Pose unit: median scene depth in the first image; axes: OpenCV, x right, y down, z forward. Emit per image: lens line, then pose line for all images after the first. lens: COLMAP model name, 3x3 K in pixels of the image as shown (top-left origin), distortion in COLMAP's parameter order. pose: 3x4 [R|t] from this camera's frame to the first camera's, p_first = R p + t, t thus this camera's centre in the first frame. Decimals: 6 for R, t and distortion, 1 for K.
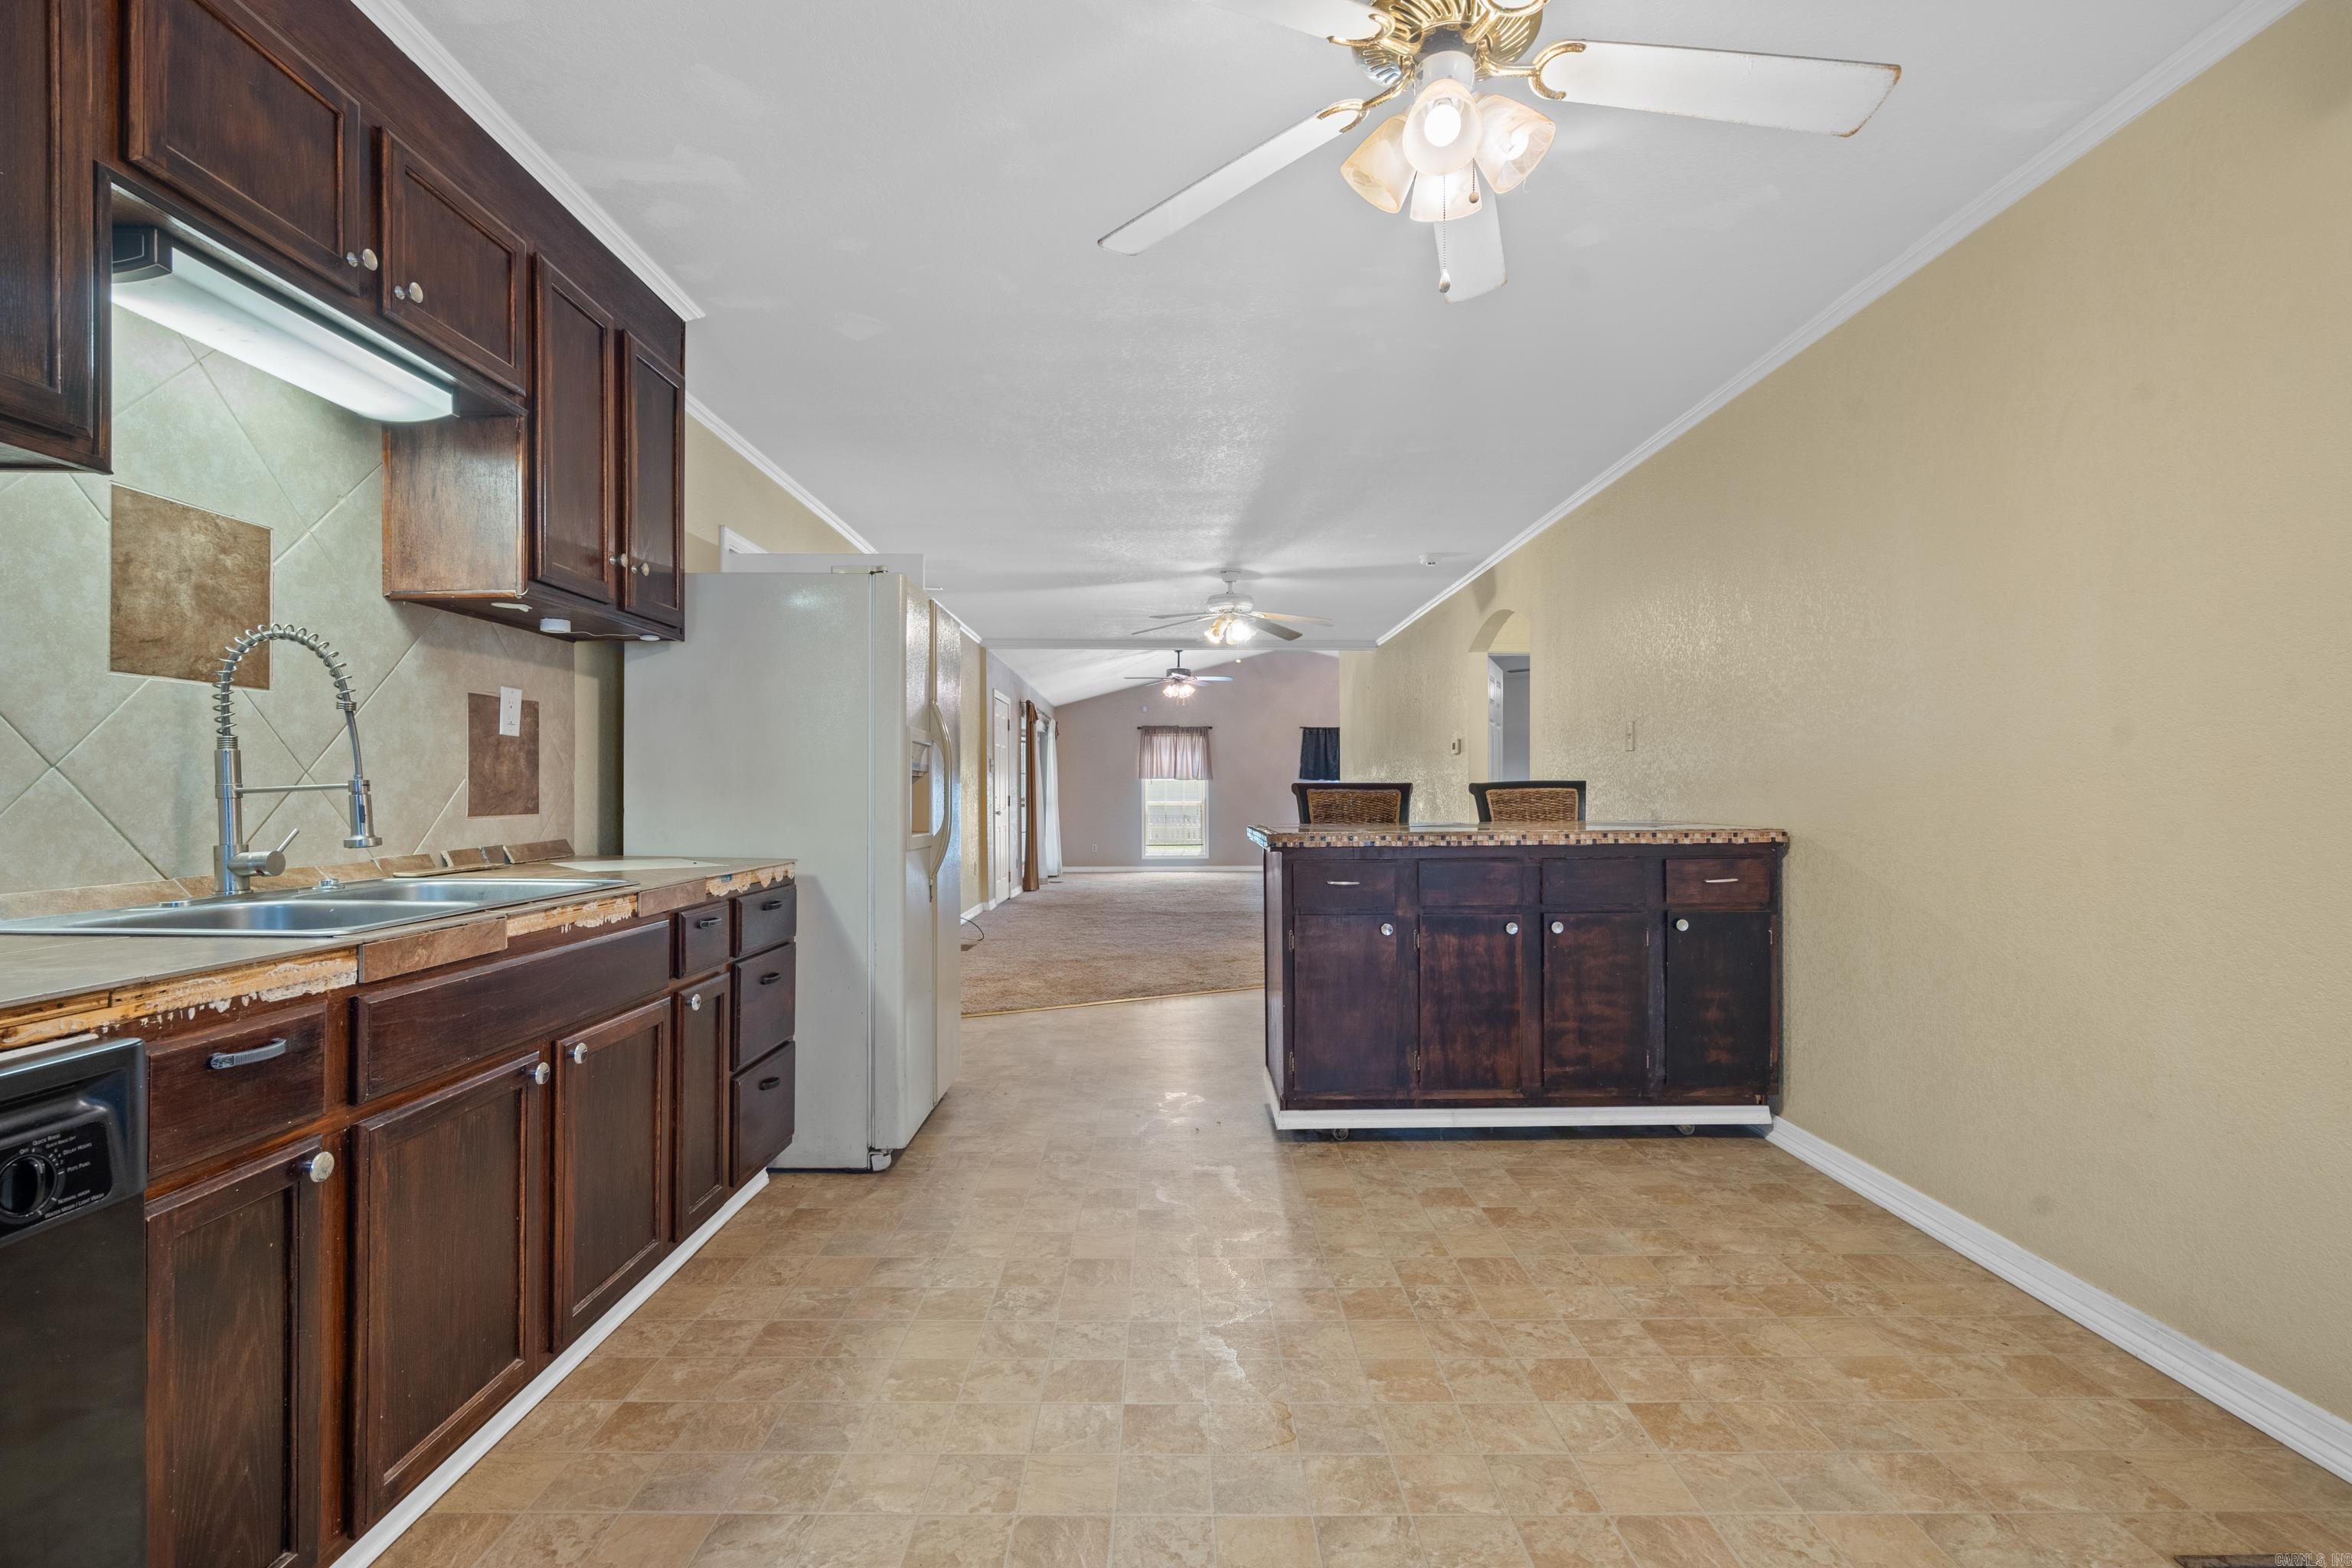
lens RADIAL K [[1074.5, 0, 1167.3], [0, 1074.5, 785.8], [0, 0, 1]] dist [-0.000714, 0.000524]
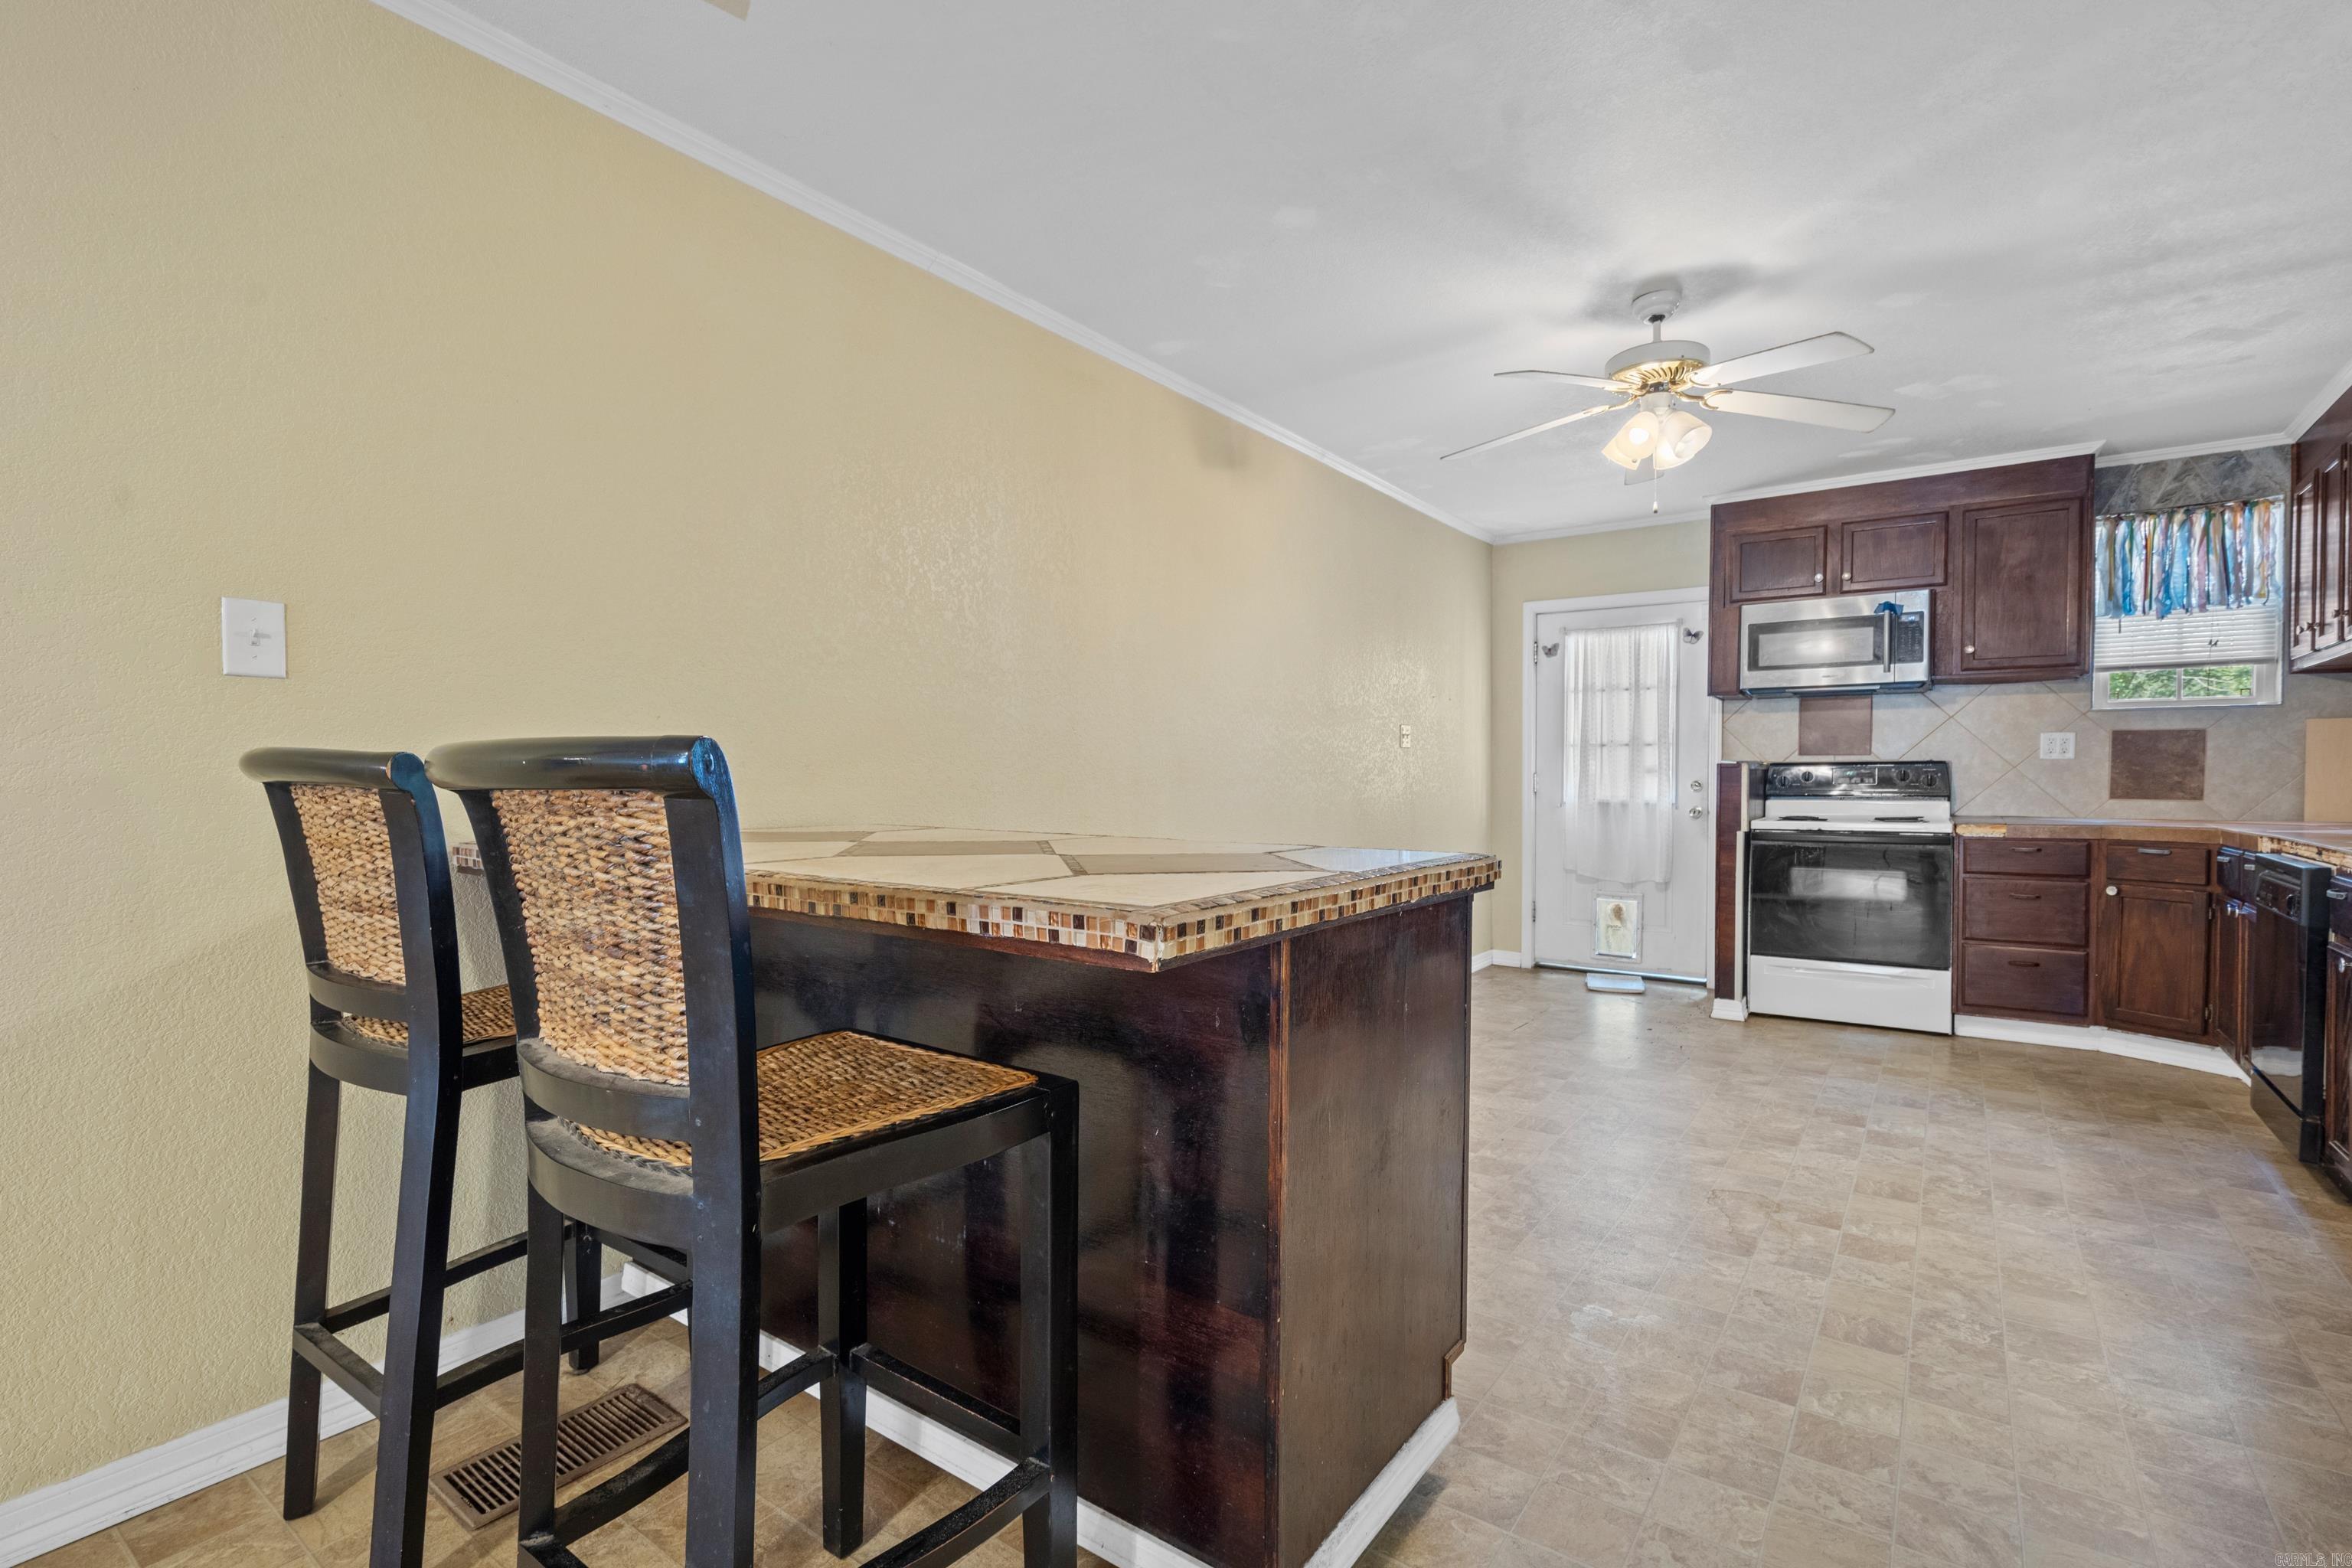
lens RADIAL K [[1075.8, 0, 1172.2], [0, 1075.8, 797.1], [0, 0, 1]] dist [-0.001460, -0.000133]
pose [[-0.808040, -0.011882, 0.589008, -0.104786], [-0.000926, 0.999821, 0.018898, 0.008586], [-0.589127, 0.014724, -0.807906, 1.791851]]
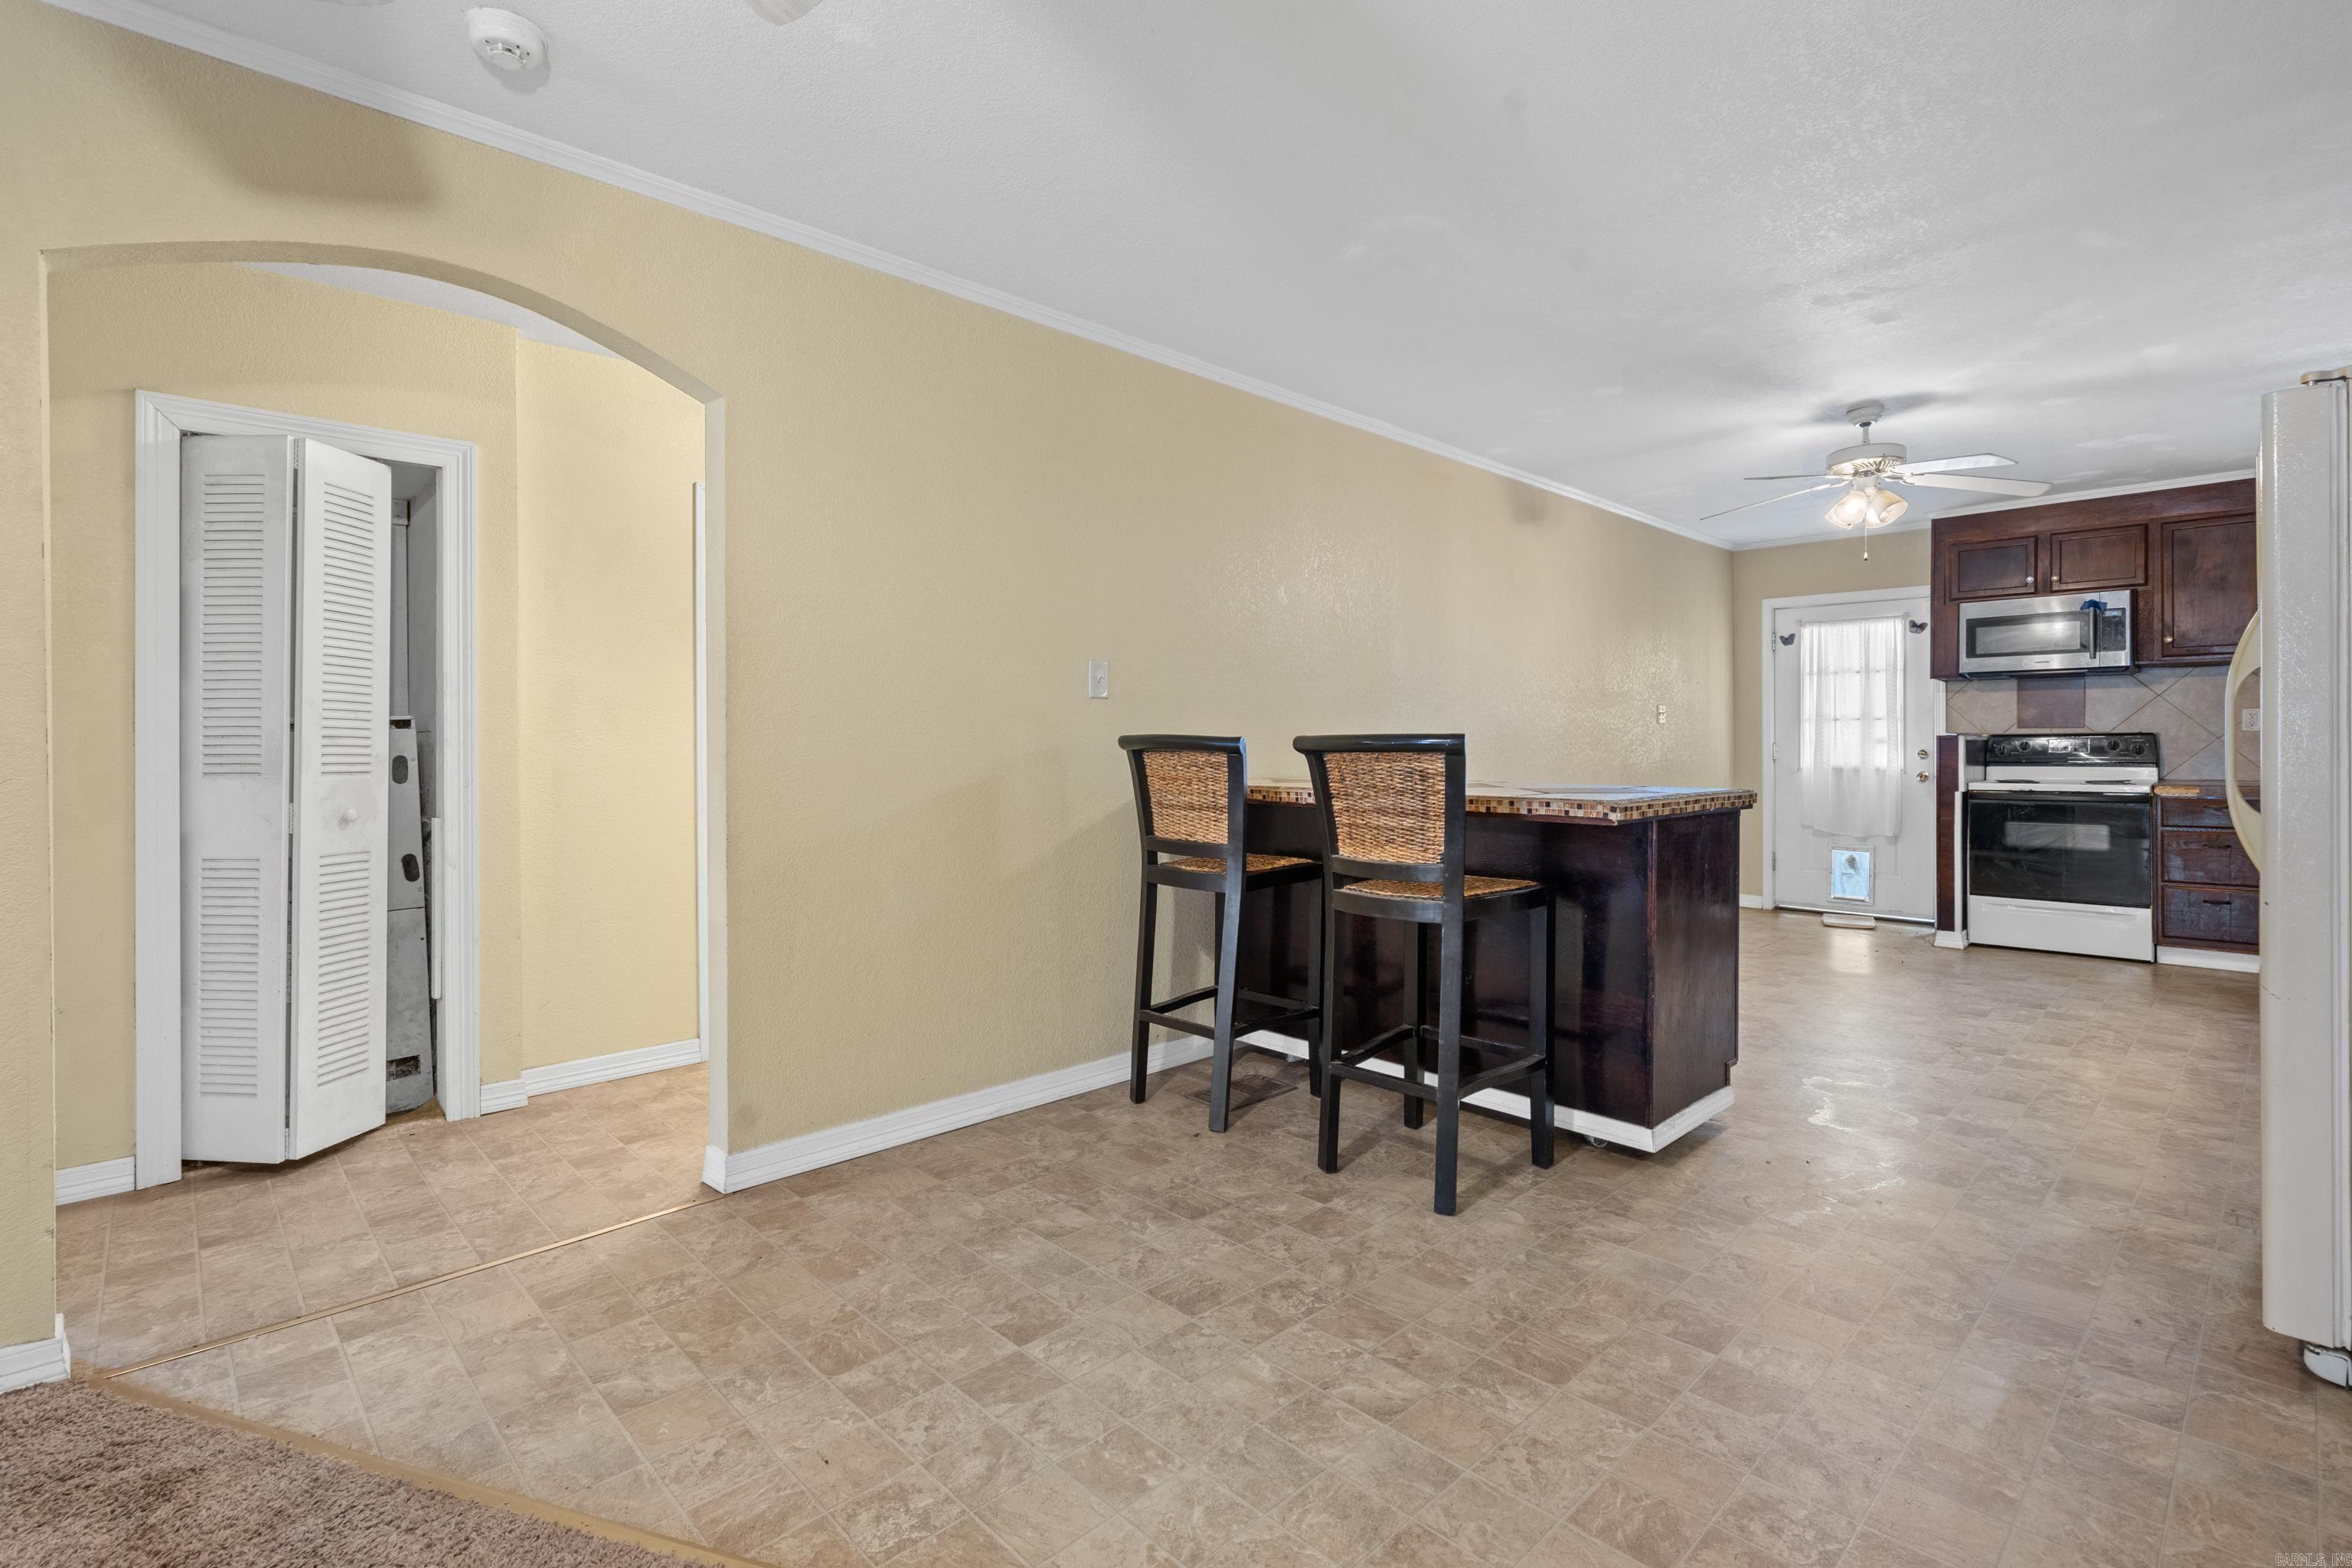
lens RADIAL K [[1088.0, 0, 1179.2], [0, 1088.0, 746.0], [0, 0, 1]] dist [0.001199, 0.000399]
pose [[-0.694144, 0.000367, 0.719836, -0.286512], [0.000272, 1.000000, -0.000247, 0.006945], [-0.719836, 0.000025, -0.694144, 2.381824]]
